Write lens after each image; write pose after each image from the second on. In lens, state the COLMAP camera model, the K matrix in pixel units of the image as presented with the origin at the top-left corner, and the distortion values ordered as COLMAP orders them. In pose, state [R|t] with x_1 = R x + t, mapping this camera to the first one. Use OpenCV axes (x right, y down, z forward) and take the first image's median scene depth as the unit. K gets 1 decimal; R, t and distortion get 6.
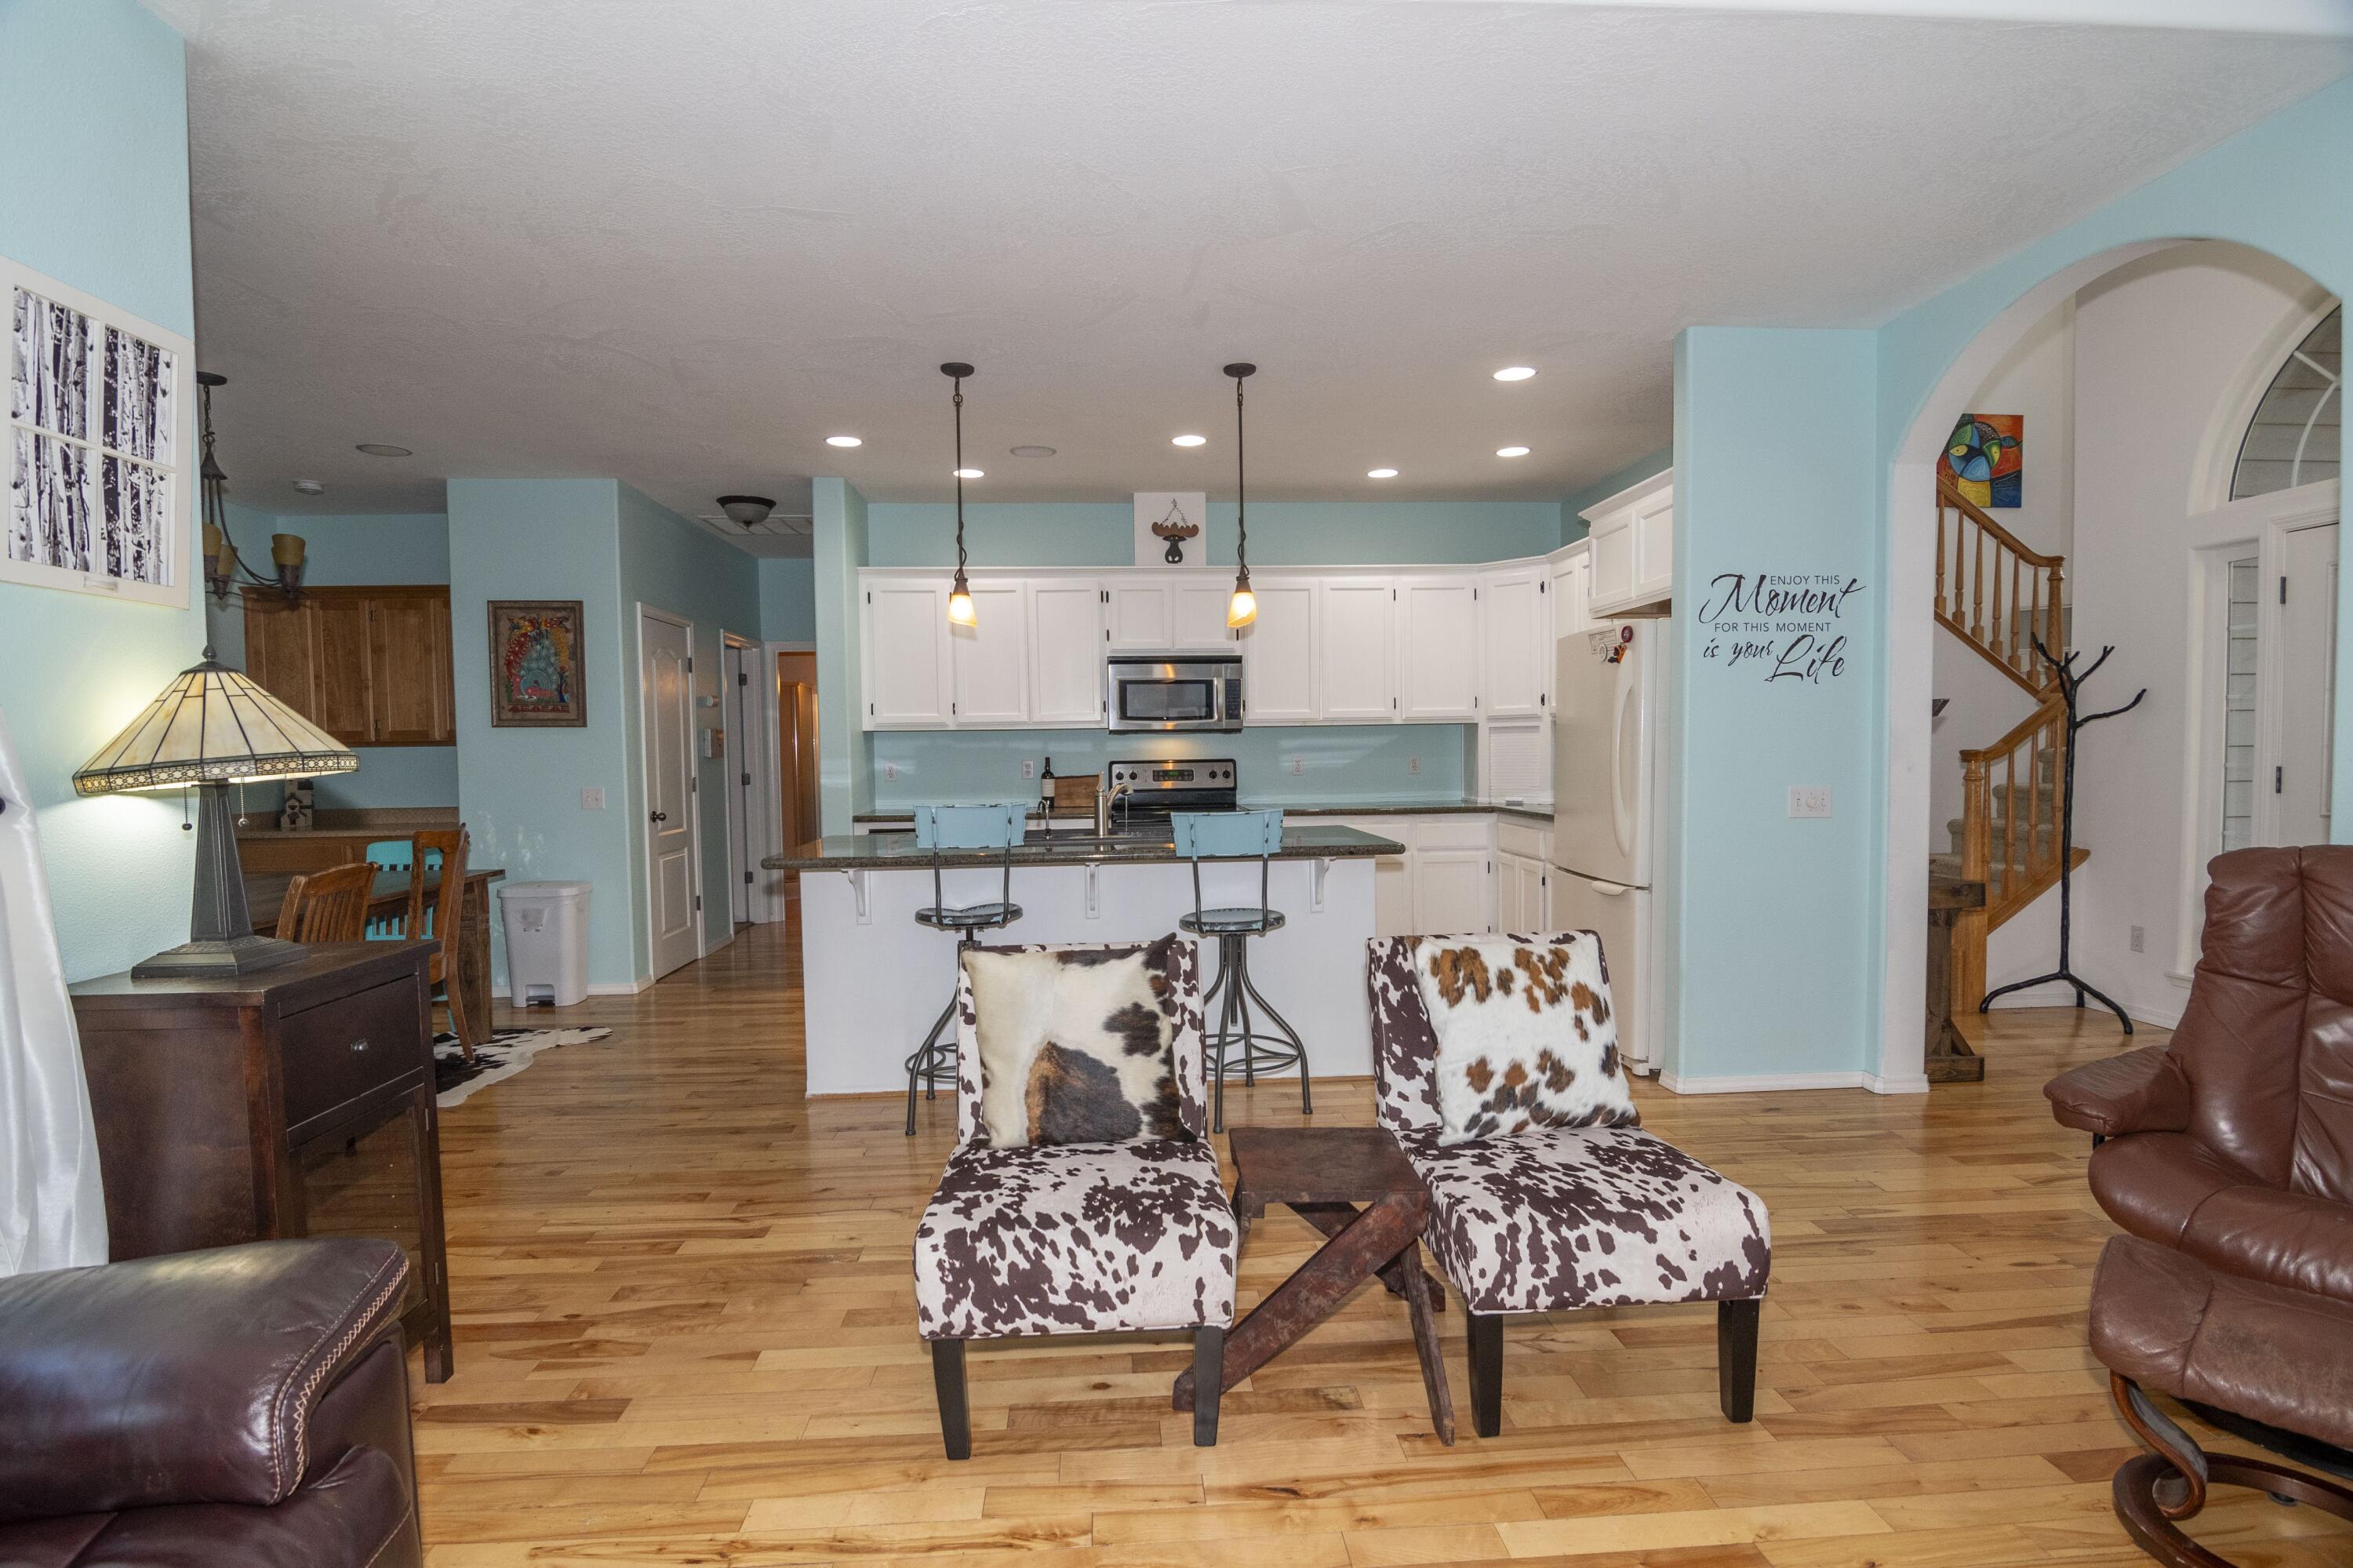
lens RADIAL K [[1133.4, 0, 1170.6], [0, 1133.4, 803.6], [0, 0, 1]] dist [-0.013580, -0.002213]
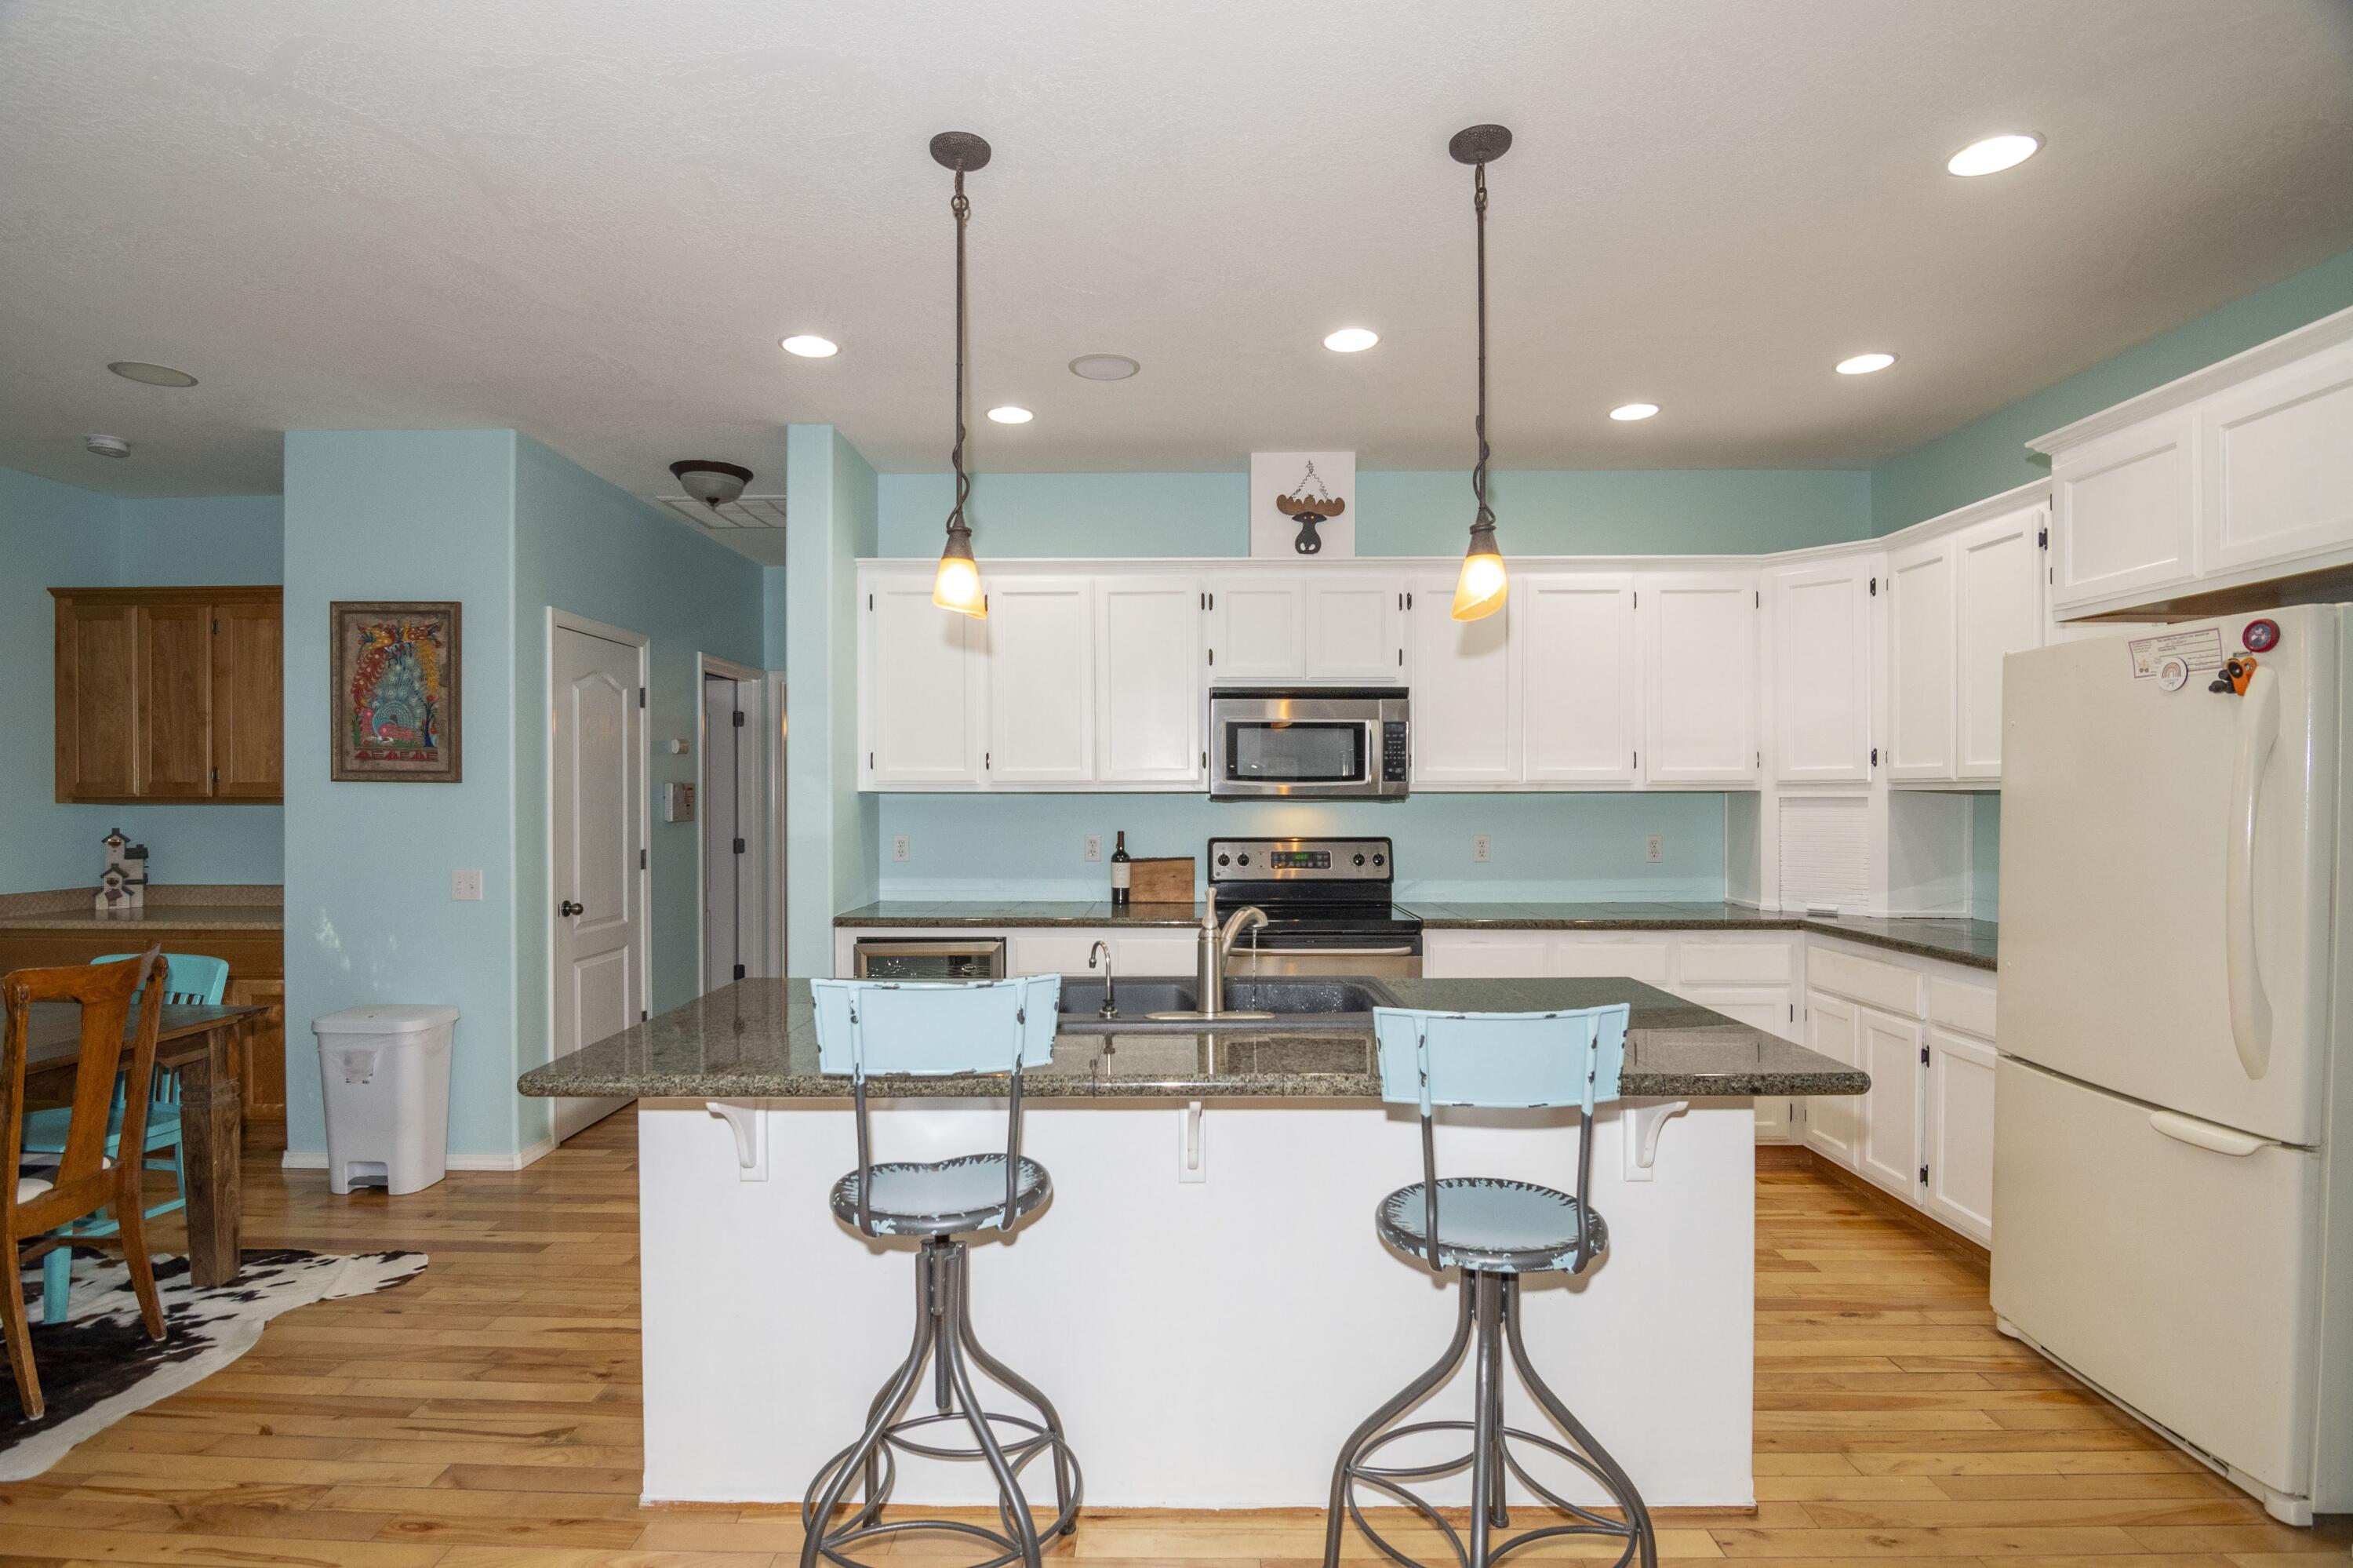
lens RADIAL K [[1133.4, 0, 1160.6], [0, 1133.4, 798.3], [0, 0, 1]] dist [-0.013580, -0.002213]
pose [[0.996645, 0.013313, -0.080757, -0.029604], [-0.016965, 0.998856, -0.044705, -0.032399], [0.080070, 0.045925, 0.995731, 0.323914]]
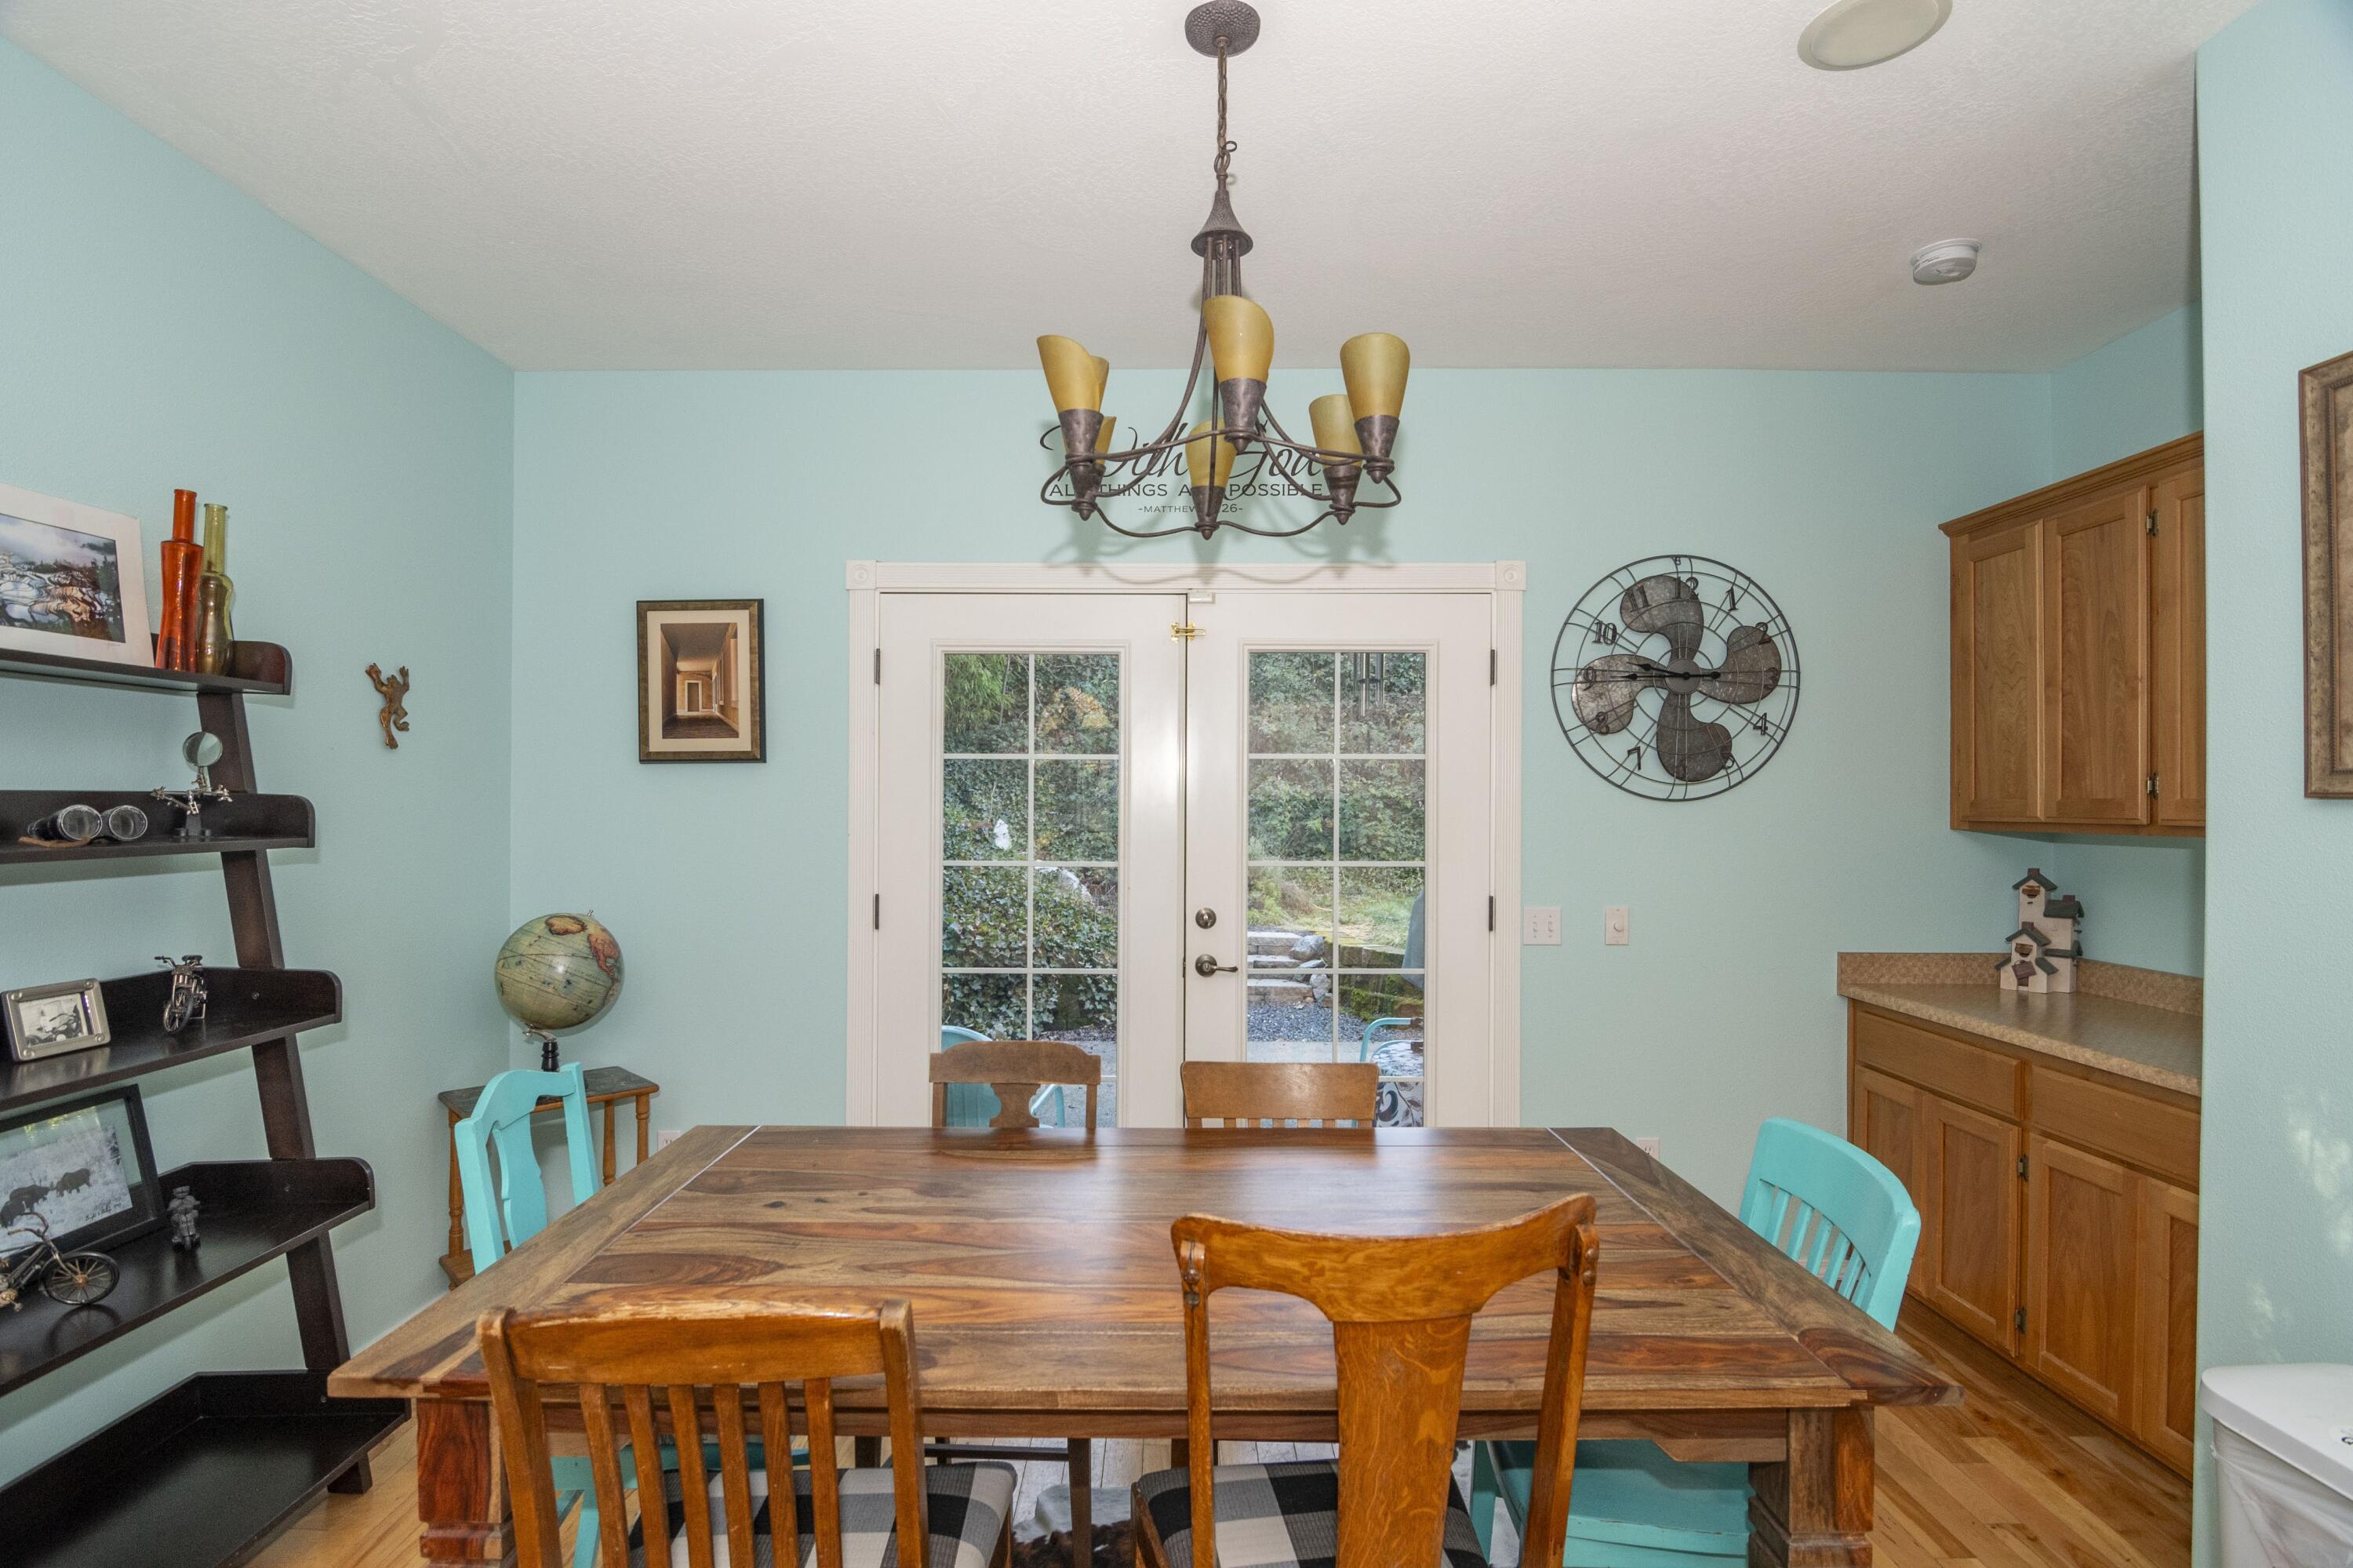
lens RADIAL K [[1133.4, 0, 1140.8], [0, 1133.4, 806.3], [0, 0, 1]] dist [-0.013580, -0.002213]
pose [[-0.091911, 0.015666, -0.995644, -0.266041], [-0.048889, 0.998599, 0.020225, -0.052878], [0.994566, 0.050535, -0.091017, 0.677876]]
